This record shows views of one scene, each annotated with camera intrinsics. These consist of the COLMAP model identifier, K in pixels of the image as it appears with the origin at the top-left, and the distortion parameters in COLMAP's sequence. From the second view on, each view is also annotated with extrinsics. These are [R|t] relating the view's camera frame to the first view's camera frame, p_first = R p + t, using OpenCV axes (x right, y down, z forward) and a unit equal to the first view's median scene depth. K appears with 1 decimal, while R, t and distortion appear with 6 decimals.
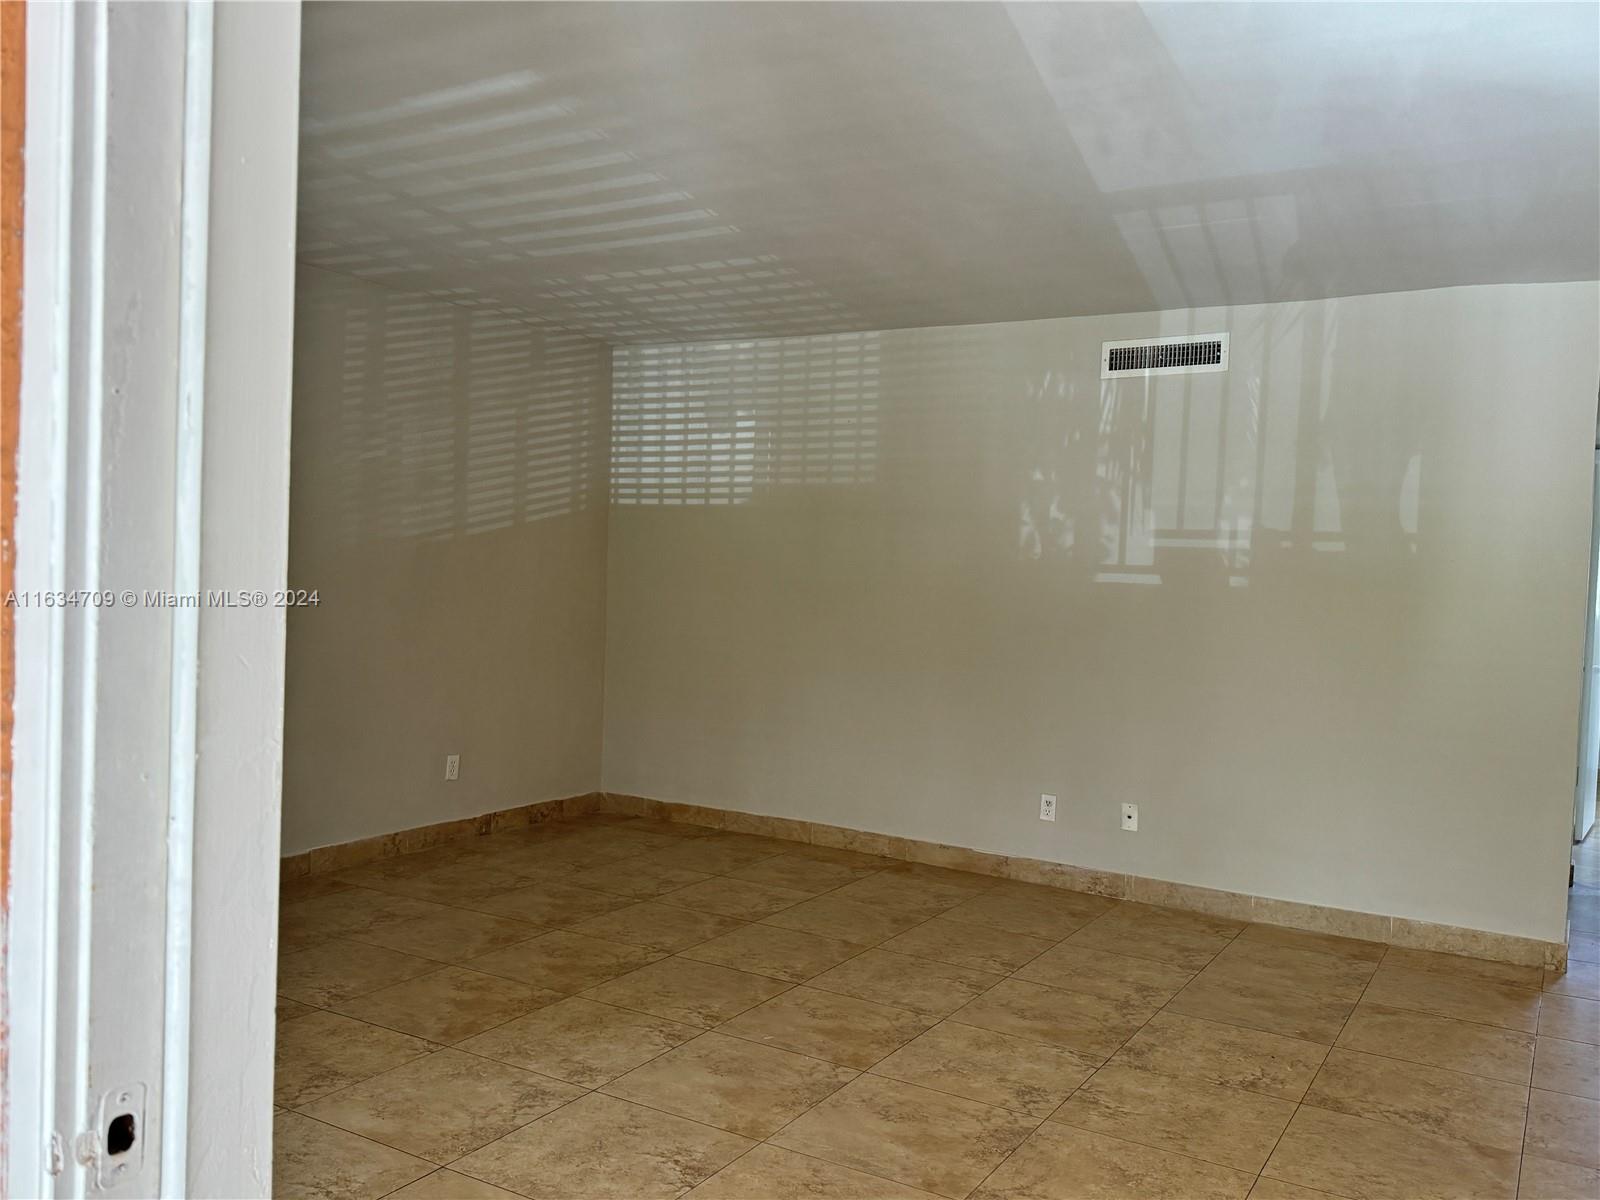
lens RADIAL K [[1322.9, 0, 801.9], [0, 1322.9, 601.5], [0, 0, 1]] dist [0.005141, -0.004026]
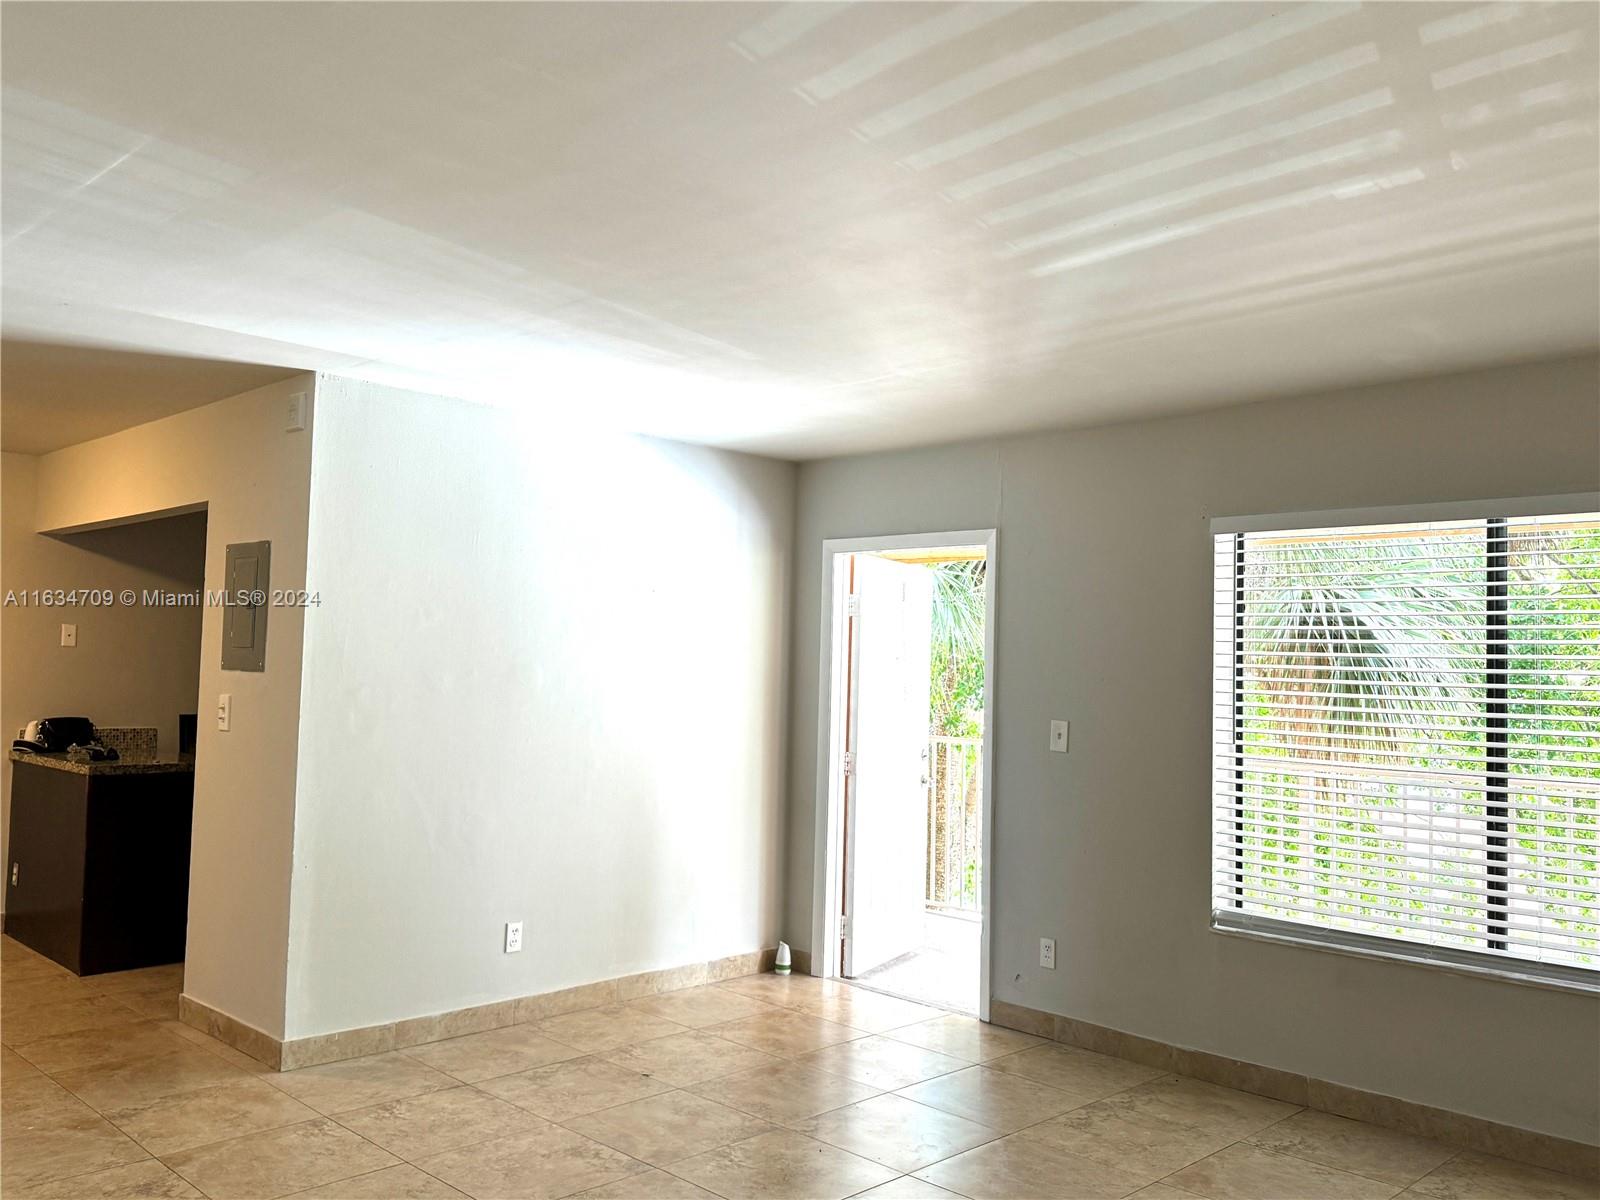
lens RADIAL K [[1322.9, 0, 808.1], [0, 1322.9, 594.5], [0, 0, 1]] dist [0.005141, -0.004026]
pose [[-0.967296, -0.047972, 0.249074, -0.291890], [-0.050995, 0.998683, -0.005696, -0.108654], [-0.248473, -0.018211, -0.968468, 2.013221]]
